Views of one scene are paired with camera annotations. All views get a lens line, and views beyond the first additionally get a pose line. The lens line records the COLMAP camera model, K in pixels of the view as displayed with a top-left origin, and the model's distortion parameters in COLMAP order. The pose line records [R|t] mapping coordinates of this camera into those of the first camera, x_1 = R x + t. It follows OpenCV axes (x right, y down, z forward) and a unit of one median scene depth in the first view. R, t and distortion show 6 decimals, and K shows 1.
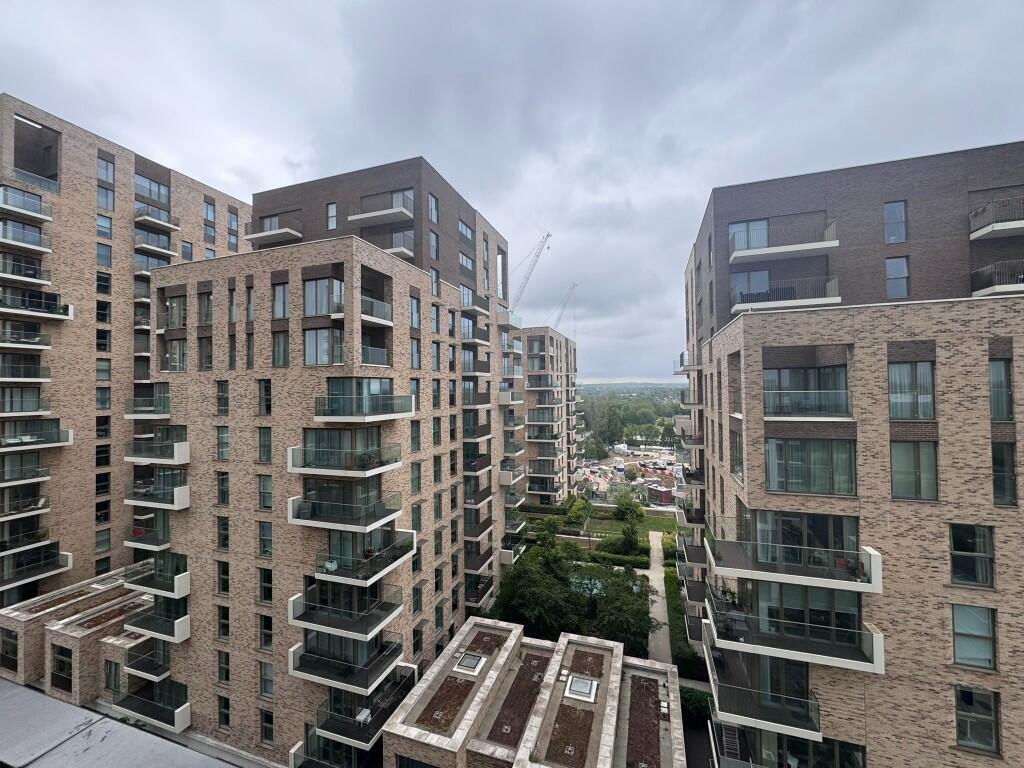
lens RADIAL K [[413.9, 0, 515.4], [0, 413.9, 382.0], [0, 0, 1]] dist [-0.000508, -0.000377]
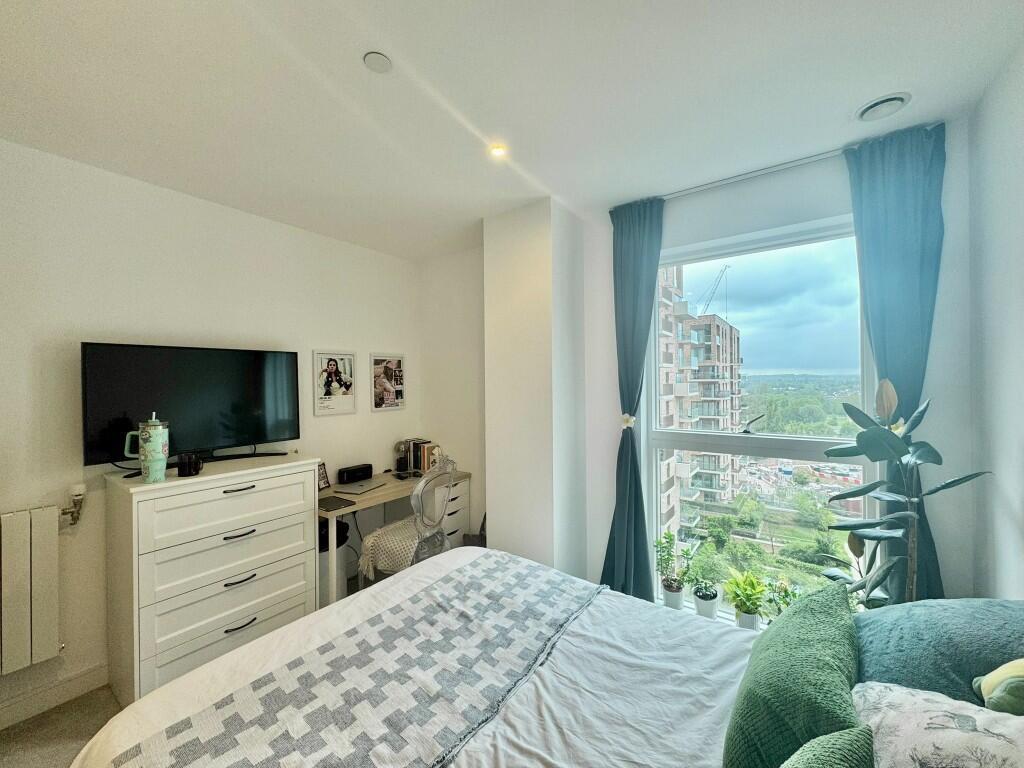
lens RADIAL K [[413.9, 0, 509.0], [0, 413.9, 384.8], [0, 0, 1]] dist [-0.000508, -0.000377]
pose [[0.950576, 0.006160, -0.310431, -0.067341], [0.001966, 0.999664, 0.025858, 0.000658], [0.310486, -0.025191, 0.950244, -0.038249]]
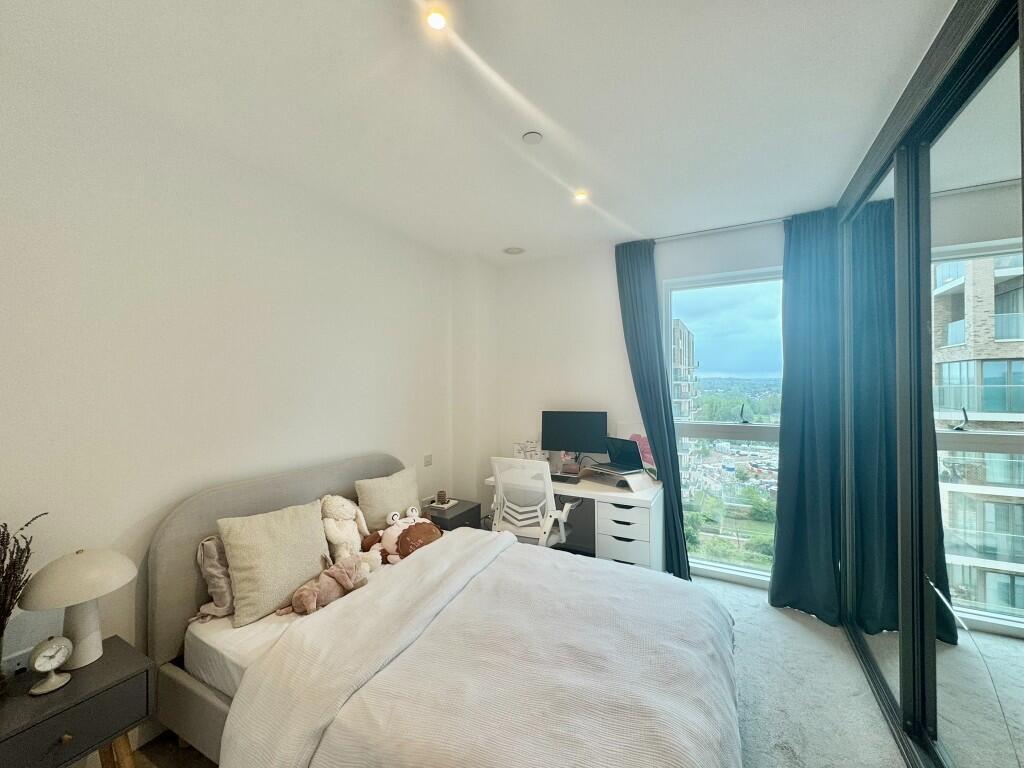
lens RADIAL K [[413.9, 0, 514.0], [0, 413.9, 380.3], [0, 0, 1]] dist [-0.000508, -0.000377]
pose [[0.984626, 0.008820, -0.174453, -0.122327], [-0.006875, 0.999907, 0.011753, 0.001157], [0.174541, -0.010372, 0.984595, -0.031530]]
